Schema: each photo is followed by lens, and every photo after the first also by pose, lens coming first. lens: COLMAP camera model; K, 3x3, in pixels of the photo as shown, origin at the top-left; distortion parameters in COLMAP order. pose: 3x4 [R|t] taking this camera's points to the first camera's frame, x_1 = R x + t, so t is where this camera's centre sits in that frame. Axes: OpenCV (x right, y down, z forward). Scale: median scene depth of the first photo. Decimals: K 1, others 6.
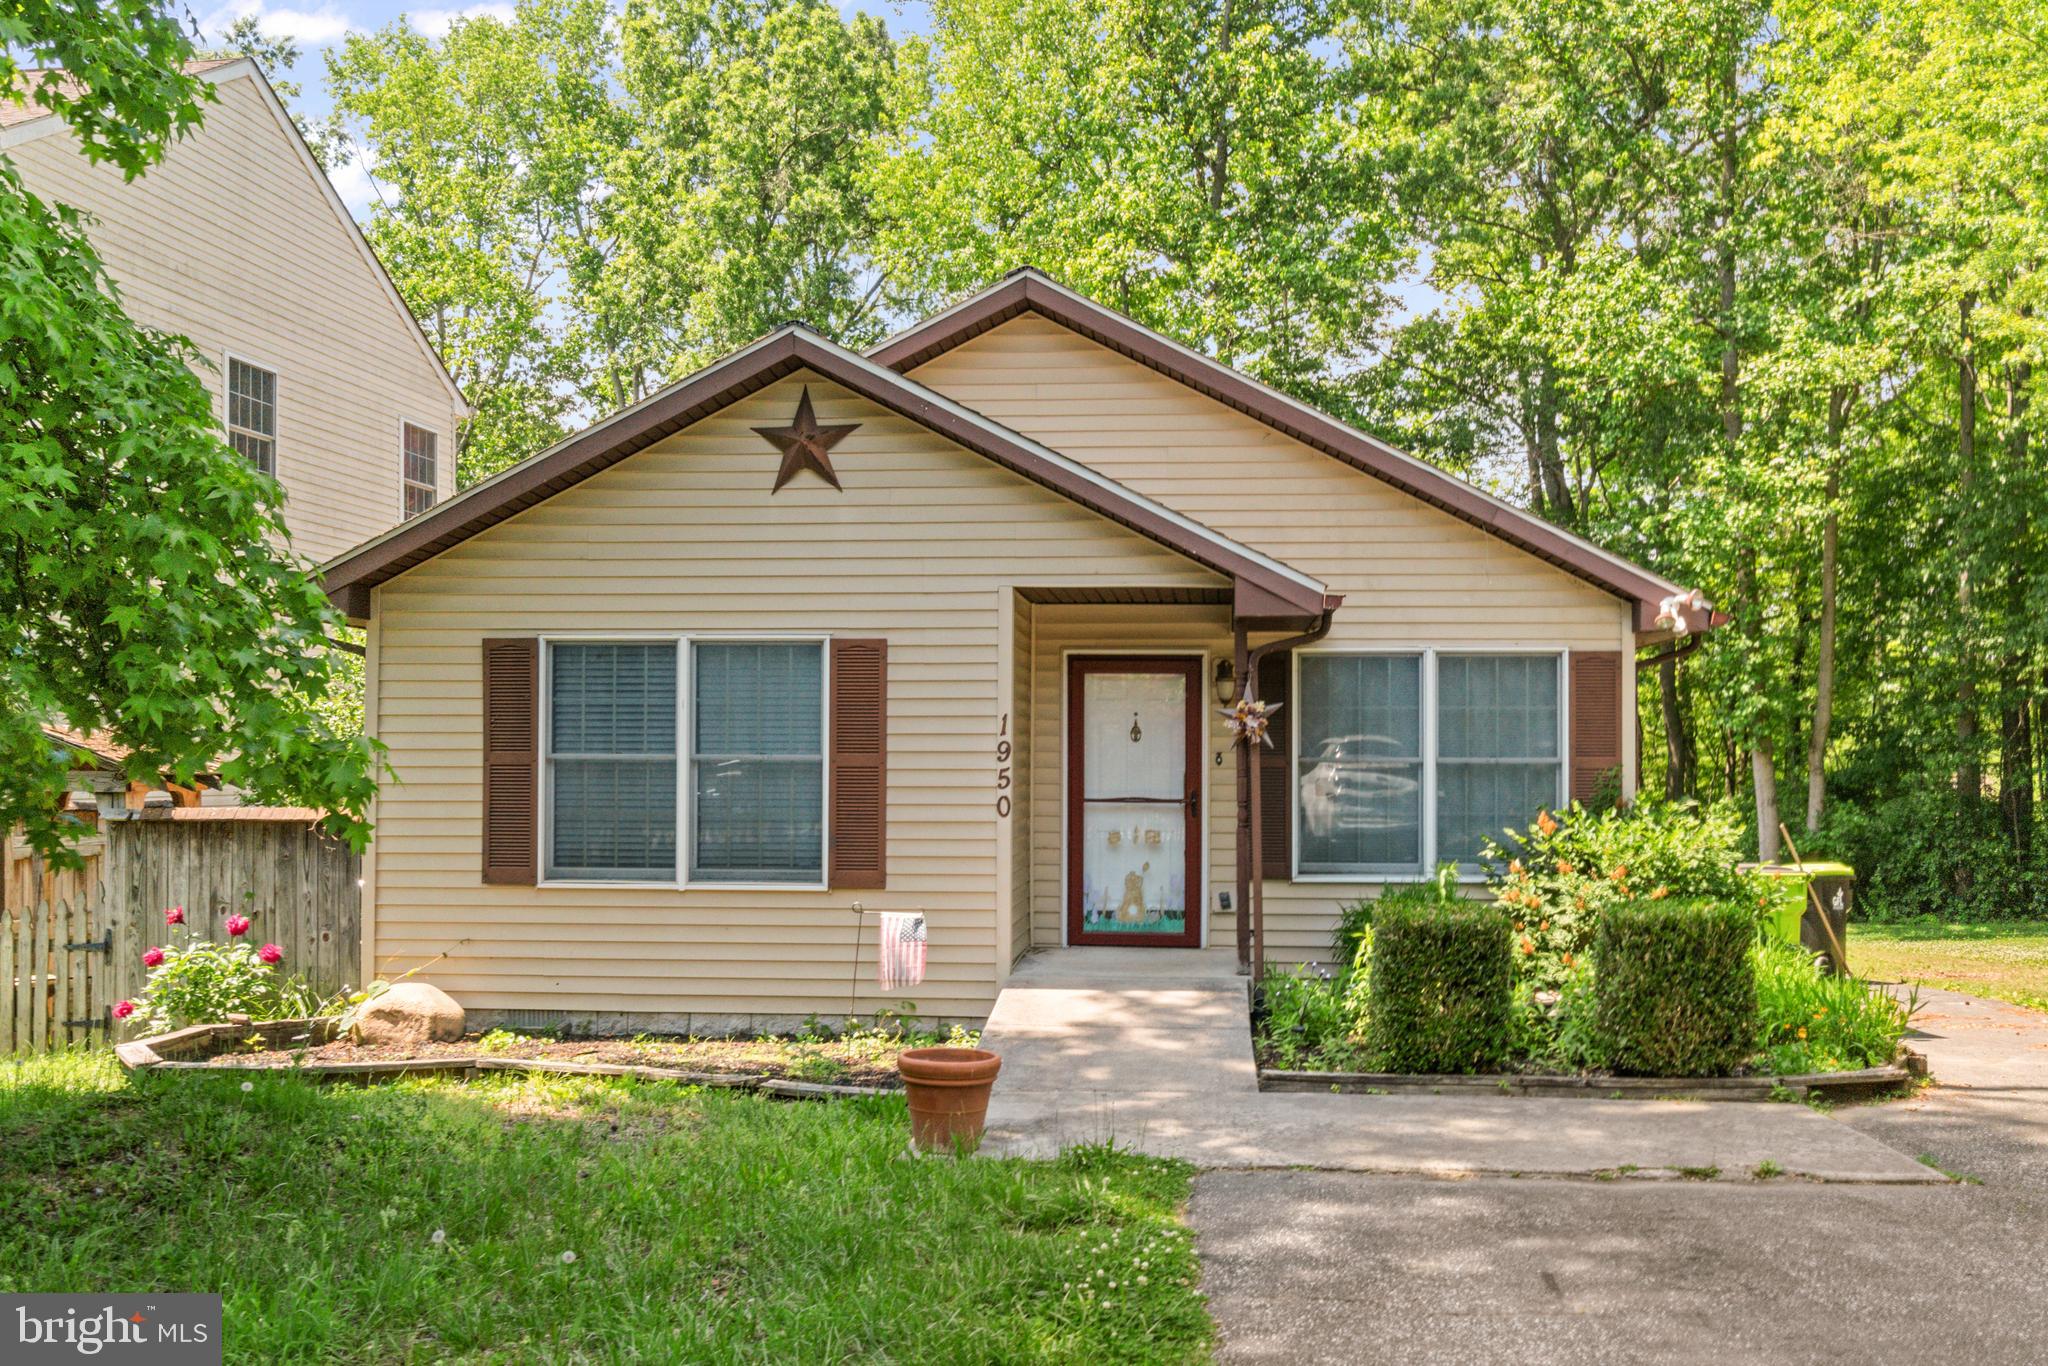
lens RADIAL K [[1708.9, 0, 1101.6], [0, 1708.9, 766.9], [0, 0, 1]] dist [-0.006319, -0.005578]
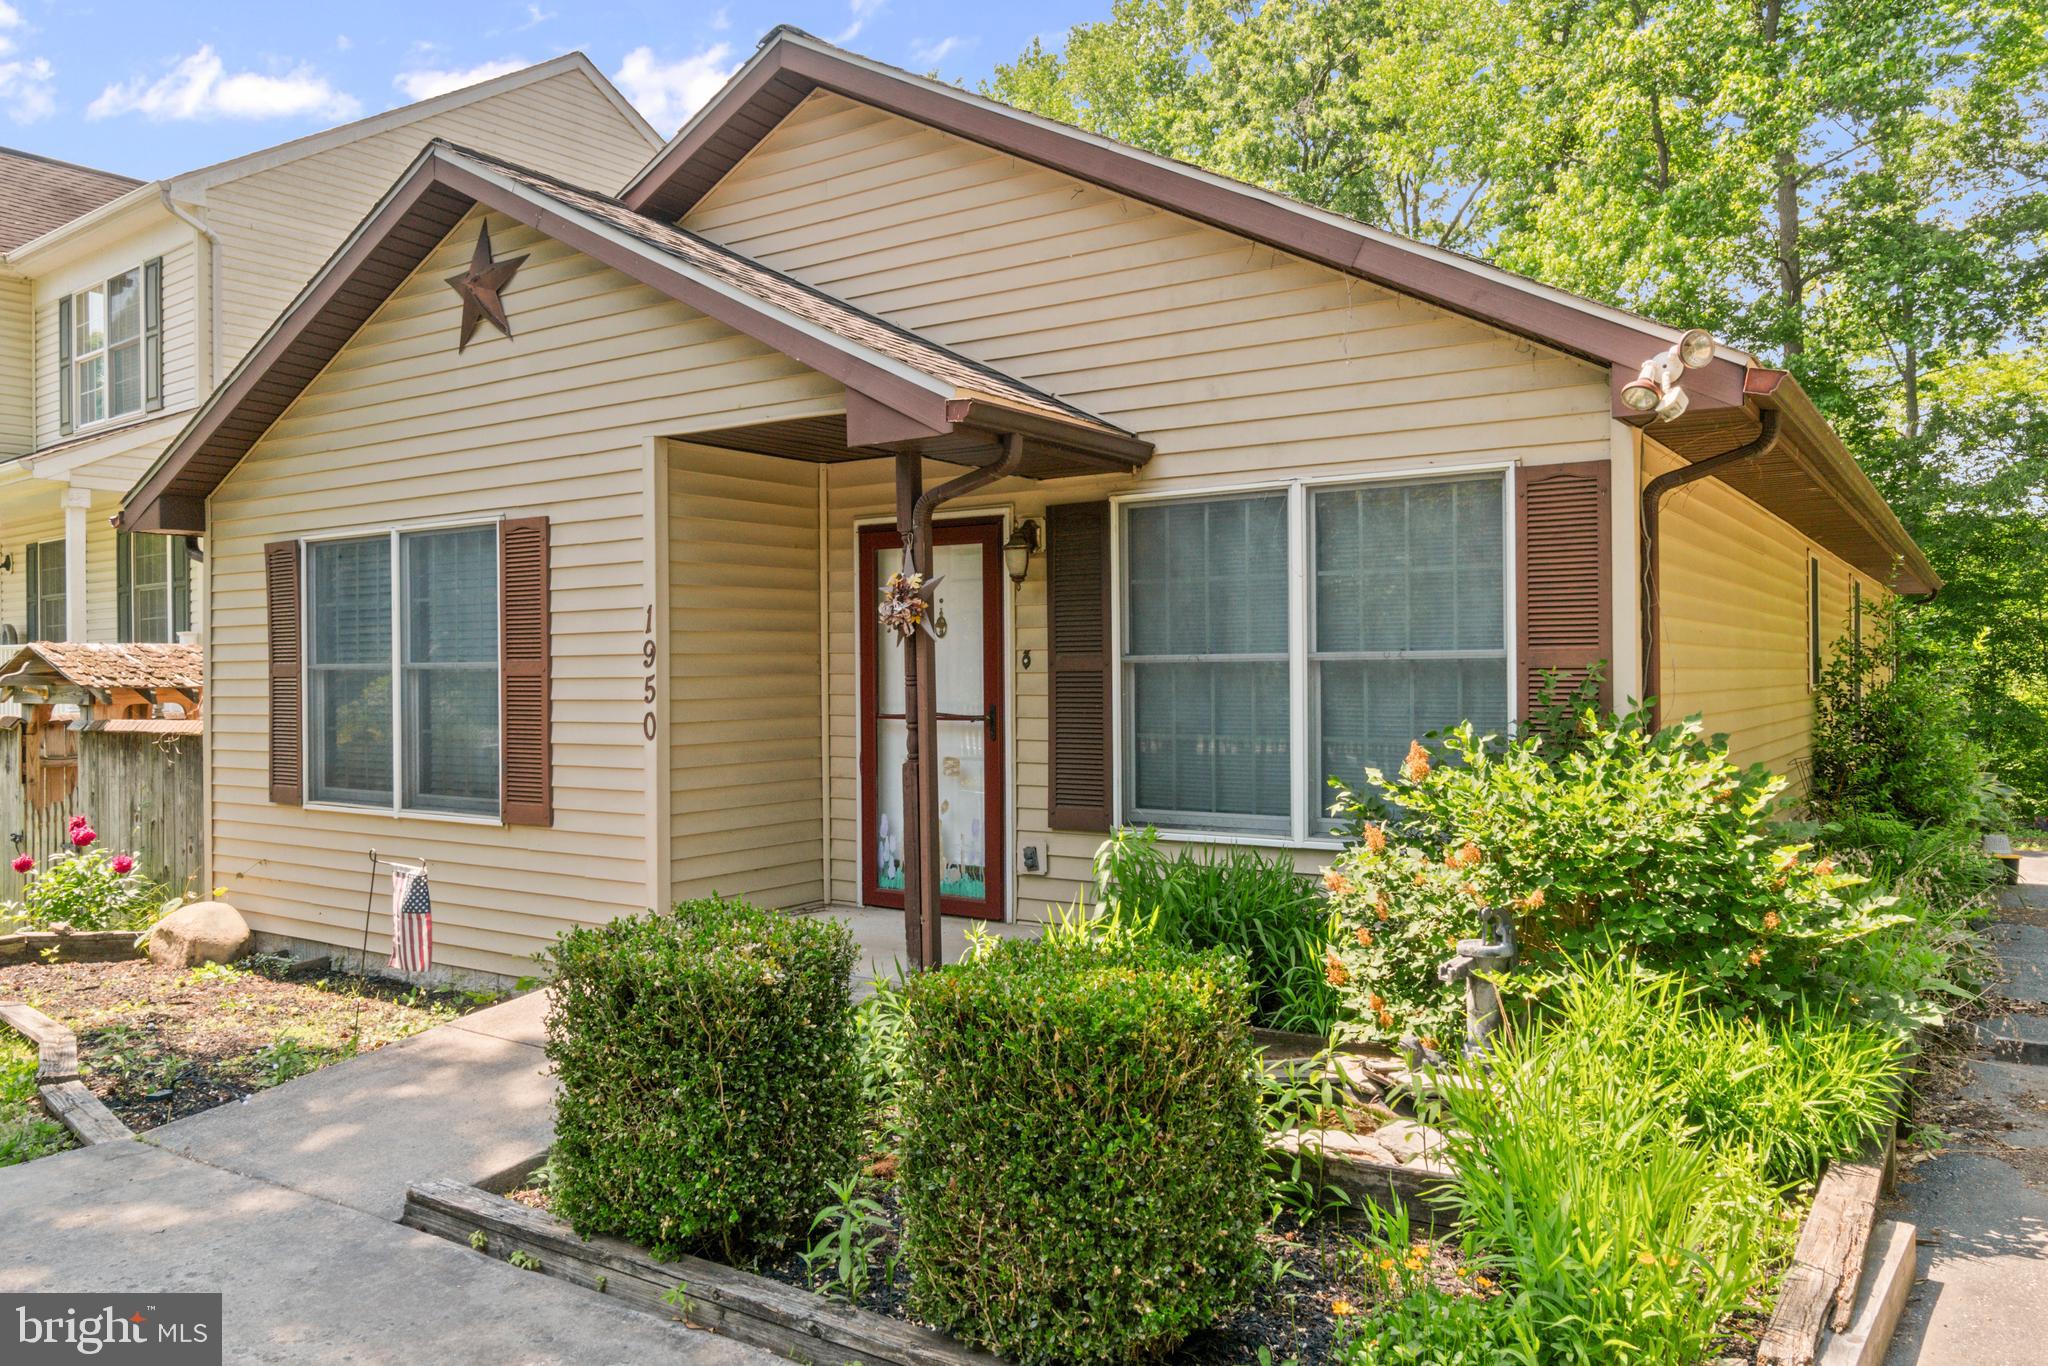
lens RADIAL K [[1458.5, 0, 1027.7], [0, 1458.5, 681.2], [0, 0, 1]] dist [0.002693, -0.000651]
pose [[0.858916, -0.006922, -0.512070, 0.416819], [0.010305, 0.999940, 0.003769, 0.002394], [0.512013, -0.008514, 0.858936, 0.521717]]
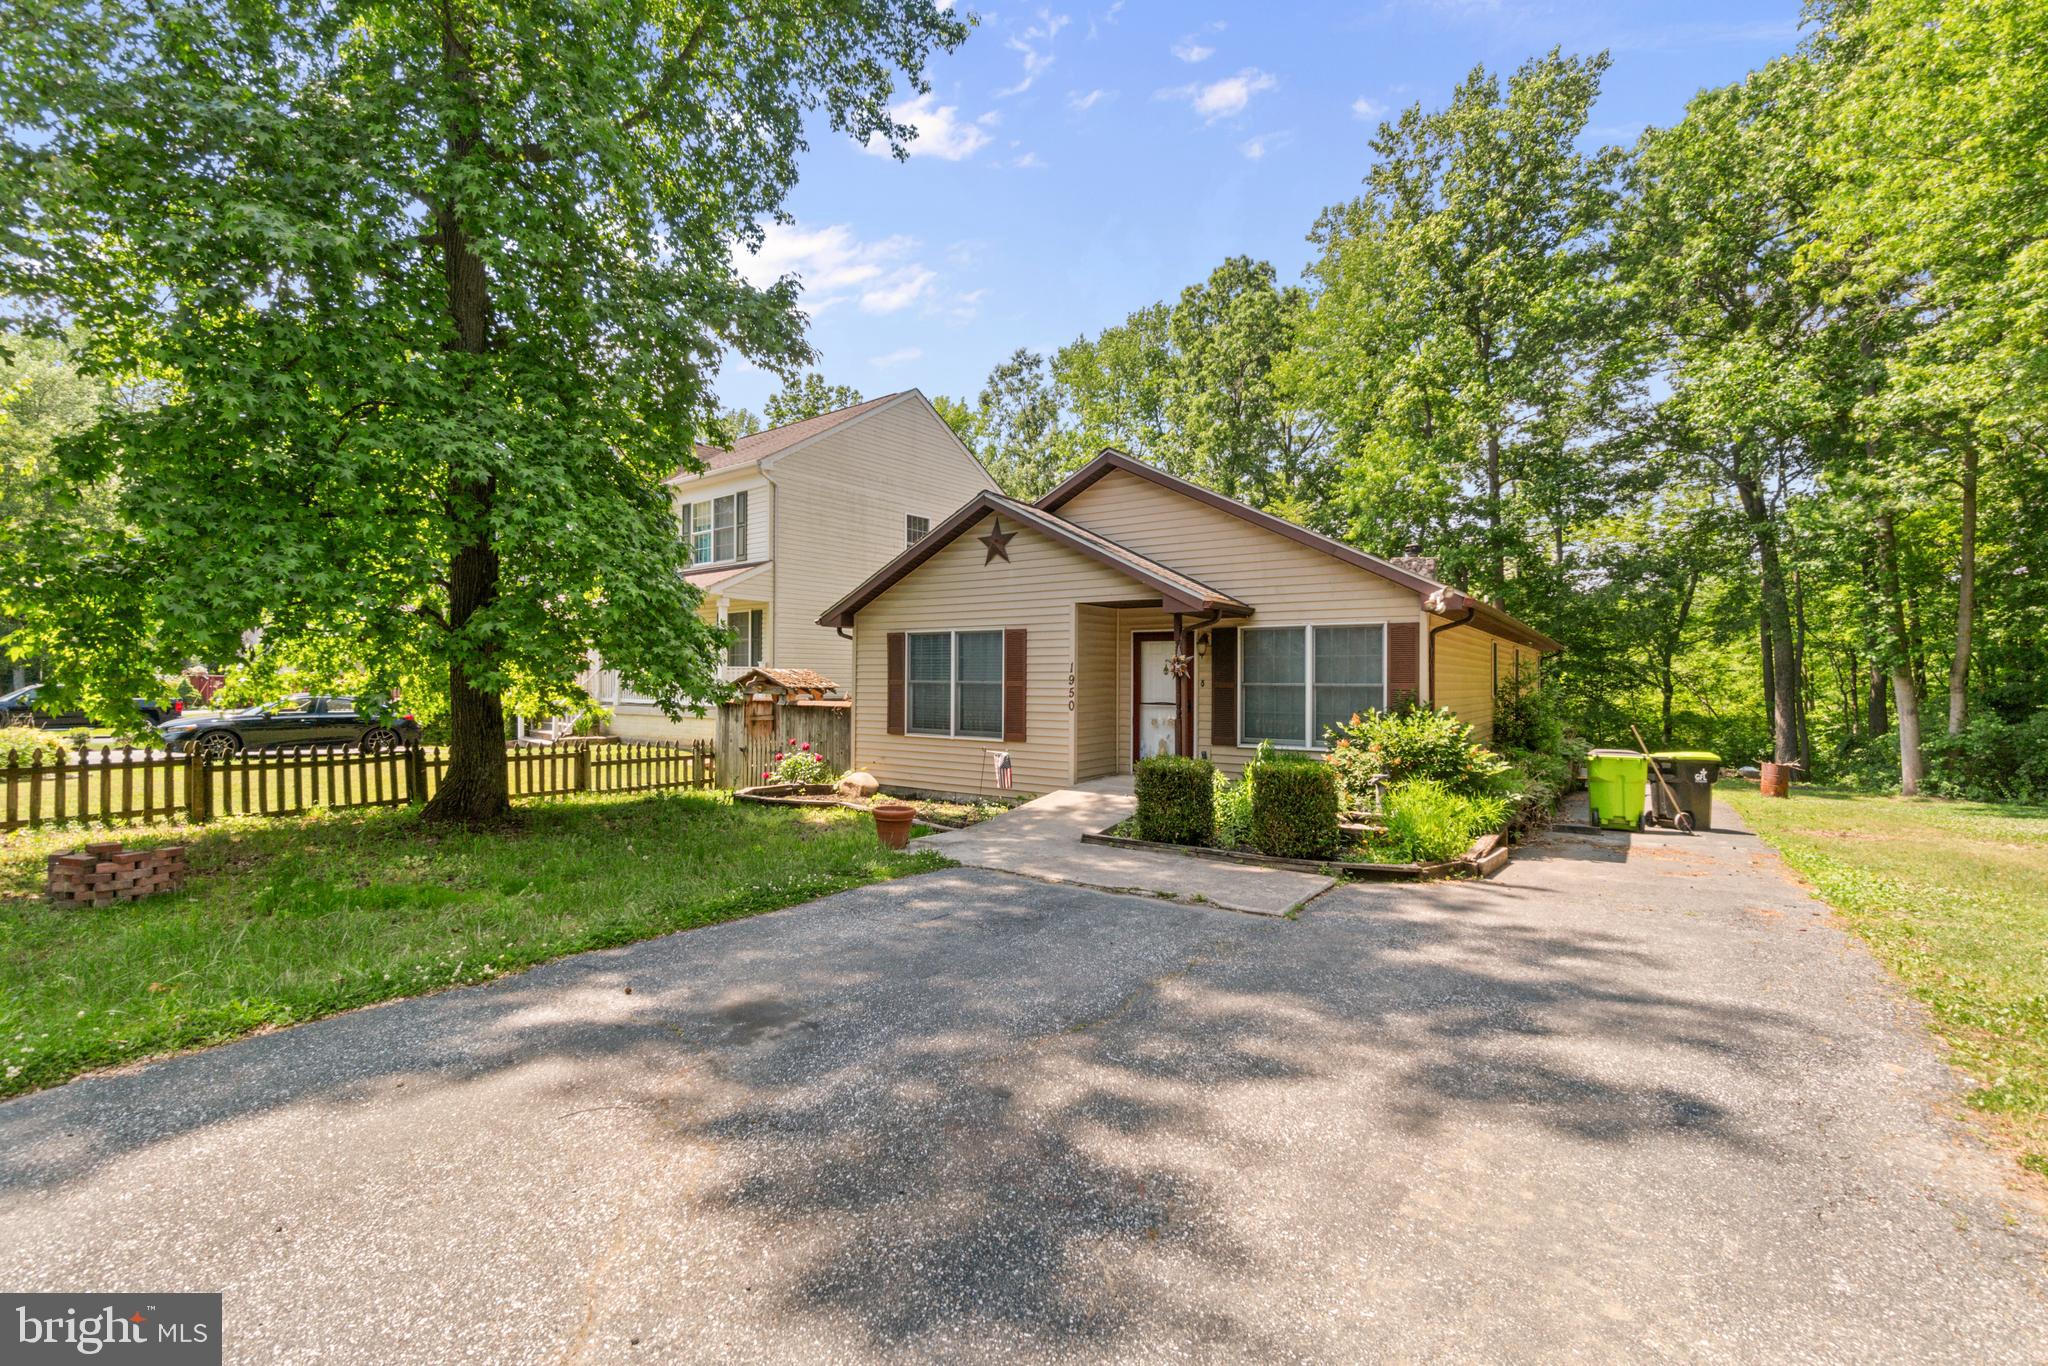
lens RADIAL K [[888.3, 0, 1021.5], [0, 888.3, 681.2], [0, 0, 1]] dist [-0.001789, -0.000660]
pose [[0.852578, 0.002265, -0.522596, 0.466142], [-0.002872, 0.999996, -0.000351, -0.006796], [0.522593, 0.001800, 0.852581, 0.018024]]
